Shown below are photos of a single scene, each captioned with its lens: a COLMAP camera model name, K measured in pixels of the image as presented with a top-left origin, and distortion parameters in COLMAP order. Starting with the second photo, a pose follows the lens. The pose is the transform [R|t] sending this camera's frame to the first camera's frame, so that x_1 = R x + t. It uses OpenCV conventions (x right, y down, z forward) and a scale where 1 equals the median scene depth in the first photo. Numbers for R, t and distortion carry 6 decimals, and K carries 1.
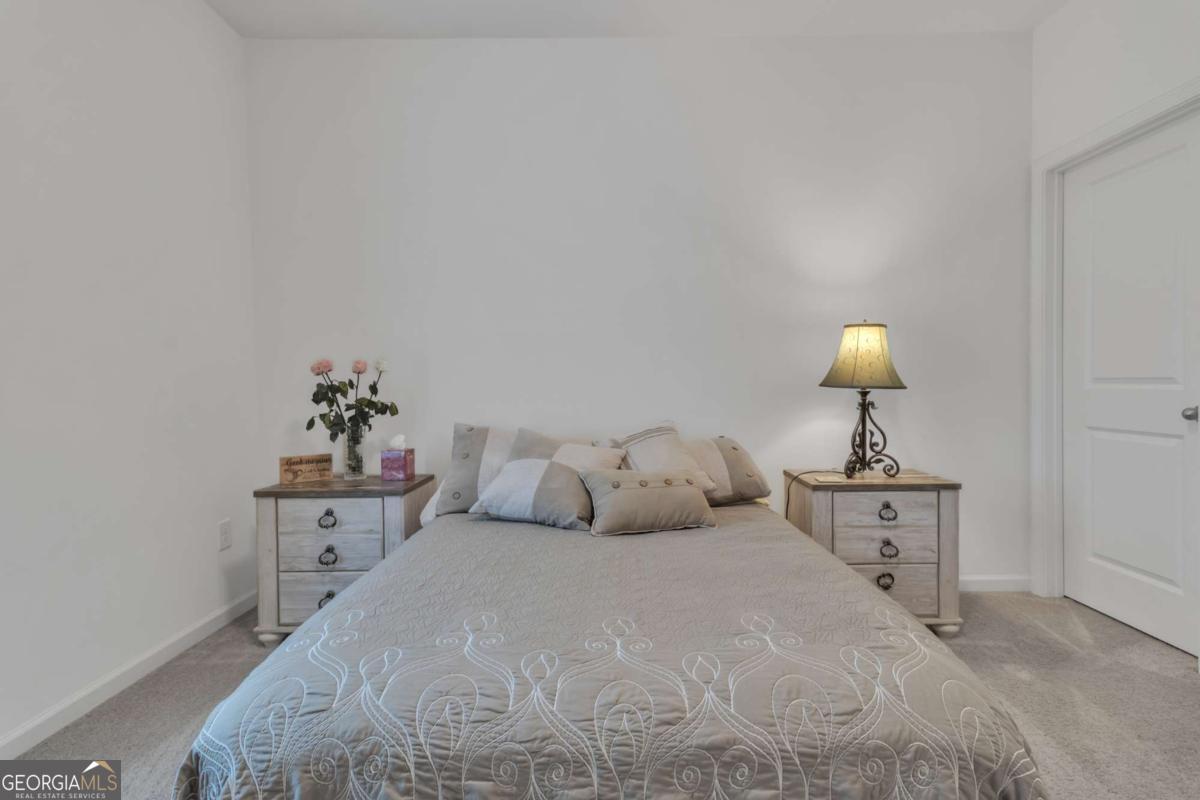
lens RADIAL K [[570.0, 0, 599.6], [0, 570.0, 390.0], [0, 0, 1]] dist [-0.000699, -0.000263]
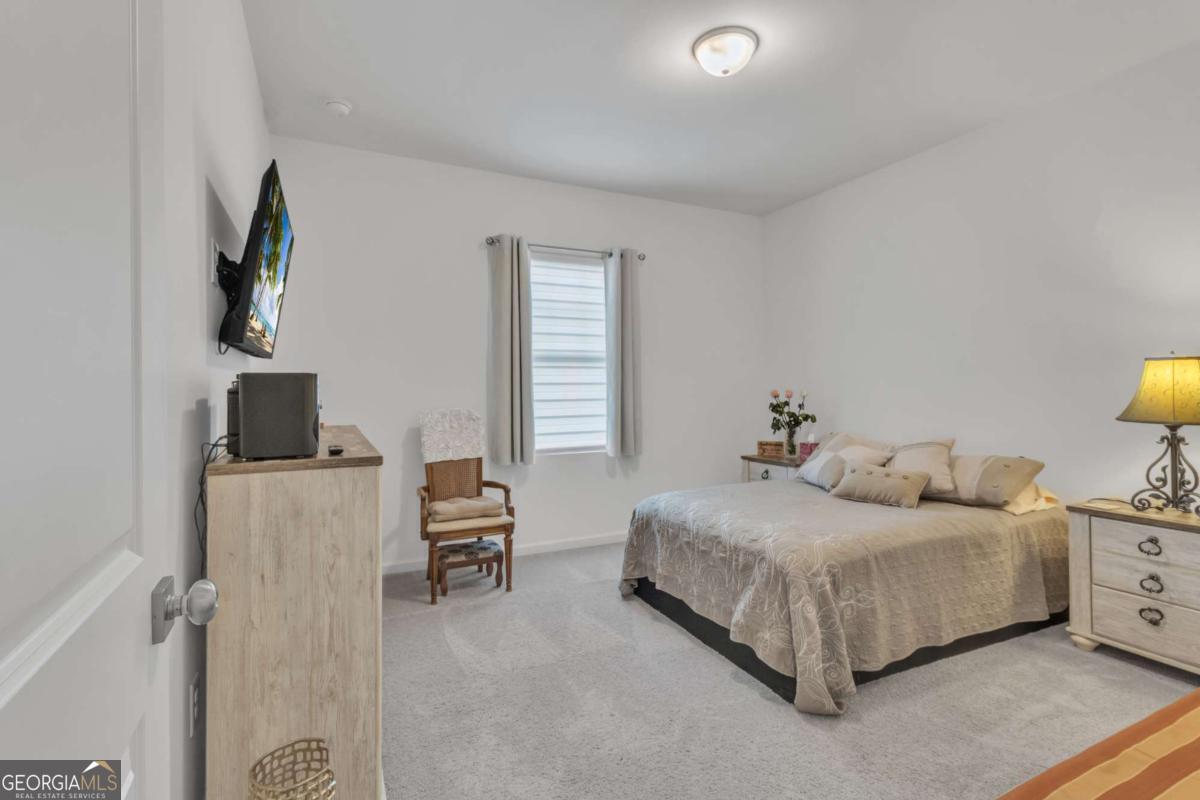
lens RADIAL K [[570.0, 0, 600.4], [0, 570.0, 390.7], [0, 0, 1]] dist [-0.000699, -0.000263]
pose [[0.428756, 0.008494, -0.903381, 0.937071], [-0.012839, 0.999912, 0.003308, -0.048694], [0.903329, 0.010180, 0.428827, -0.294747]]
